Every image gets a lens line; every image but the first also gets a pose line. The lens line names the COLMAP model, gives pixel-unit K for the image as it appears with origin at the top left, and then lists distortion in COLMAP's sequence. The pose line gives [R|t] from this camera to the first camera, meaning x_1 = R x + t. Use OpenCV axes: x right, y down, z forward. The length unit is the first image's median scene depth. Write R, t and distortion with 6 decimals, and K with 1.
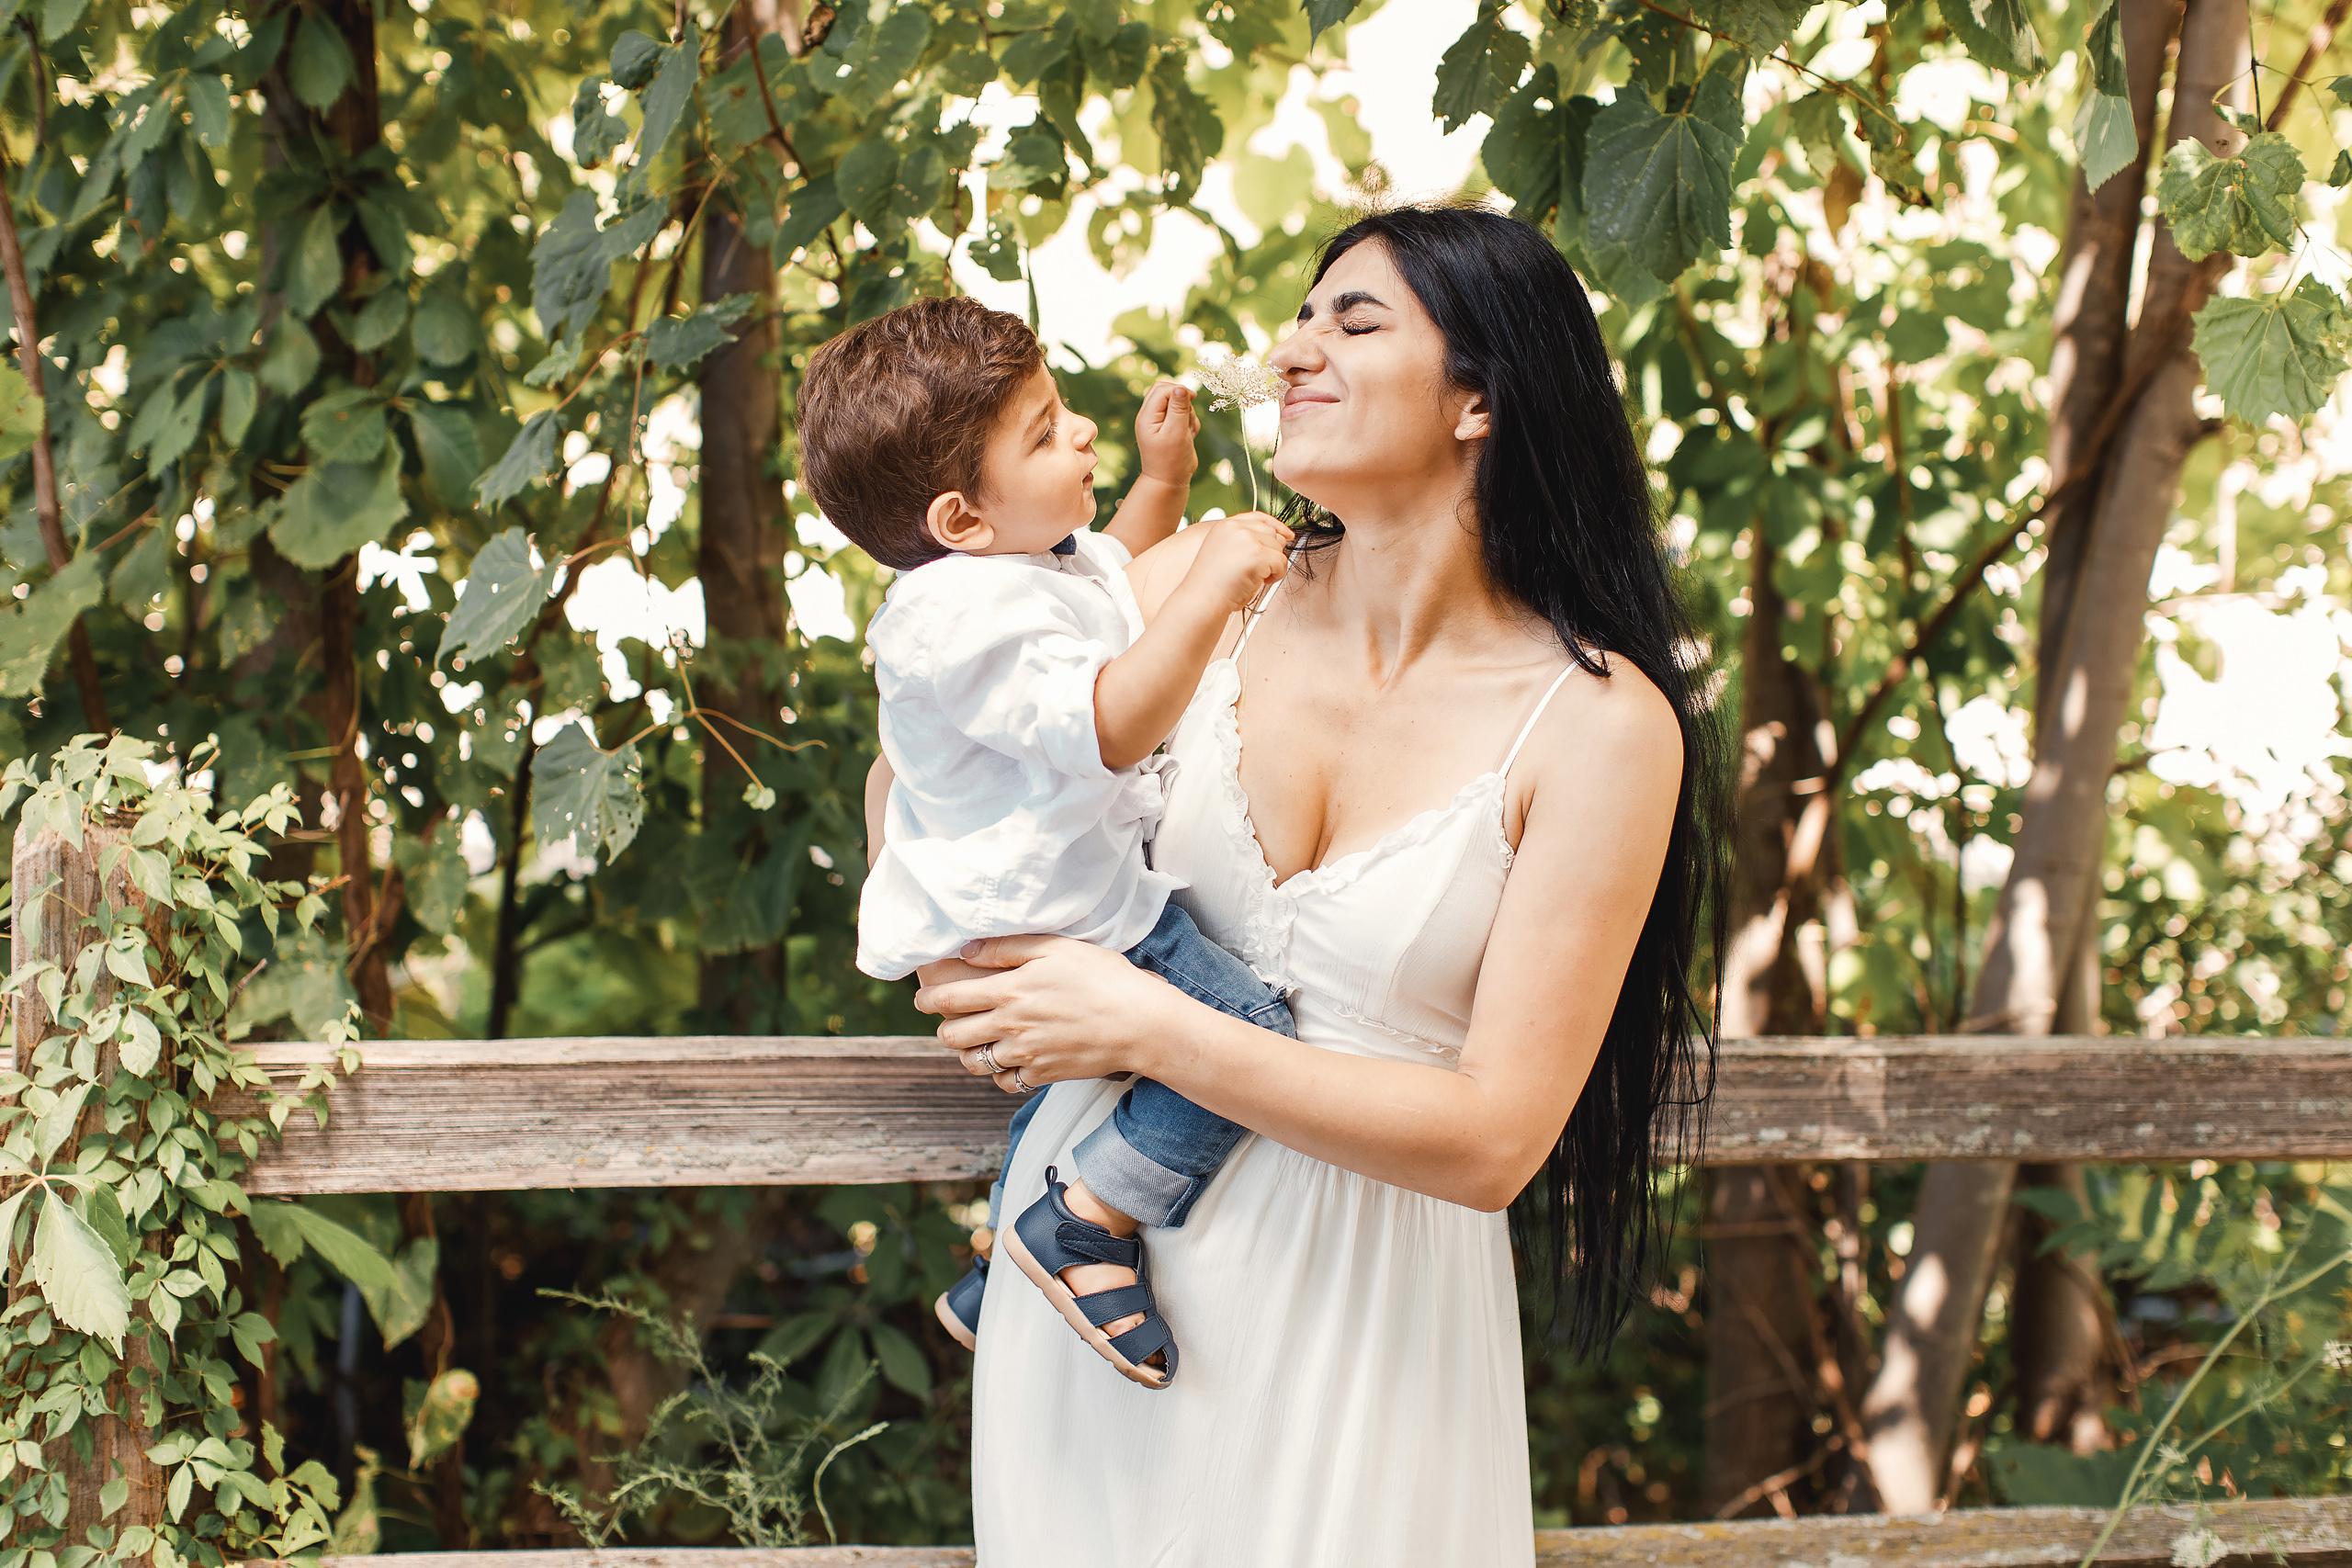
lens RADIAL K [[3597.6, 0, 1255.3], [0, 3597.6, 713.3], [0, 0, 1]] dist [-0.109907, 0.000000]
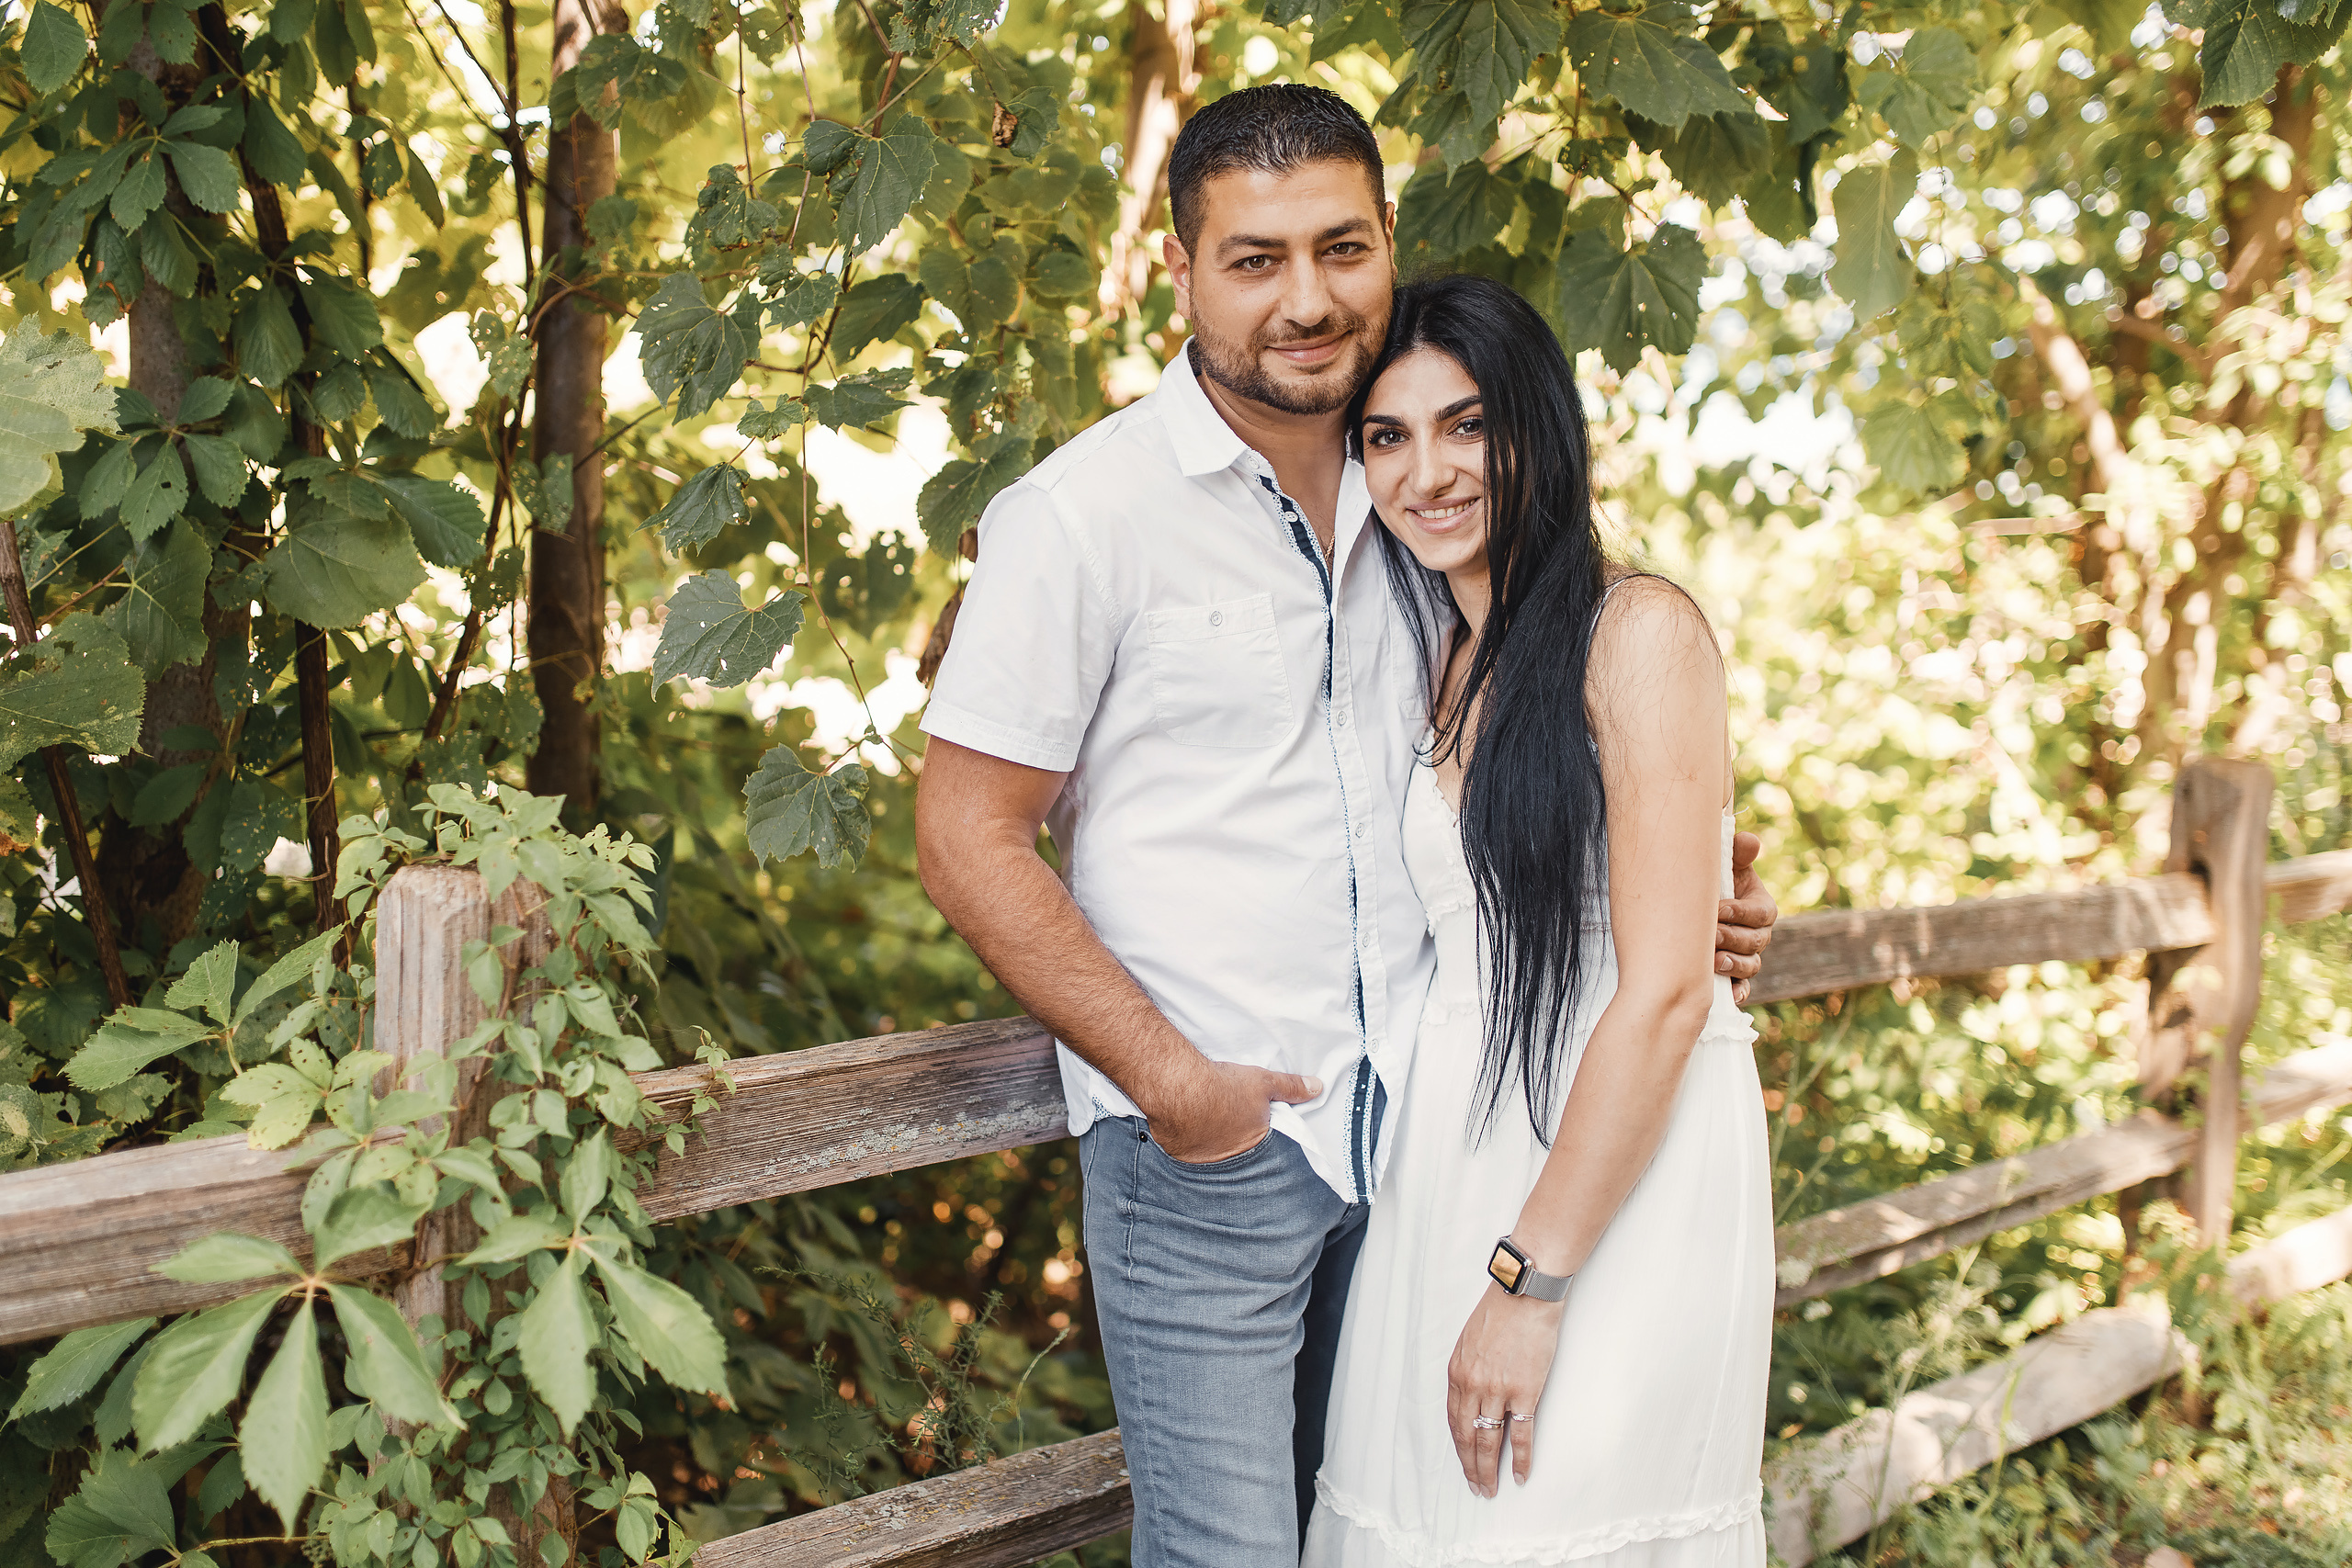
lens RADIAL K [[2300.5, 0, 1176.9], [0, 2300.5, 779.6], [0, 0, 1]] dist [-0.034438, 0.000000]
pose [[0.867654, -0.053641, 0.494267, -0.443425], [0.045740, 0.998559, 0.028077, -0.003508], [-0.495061, -0.001753, 0.868857, 0.336150]]
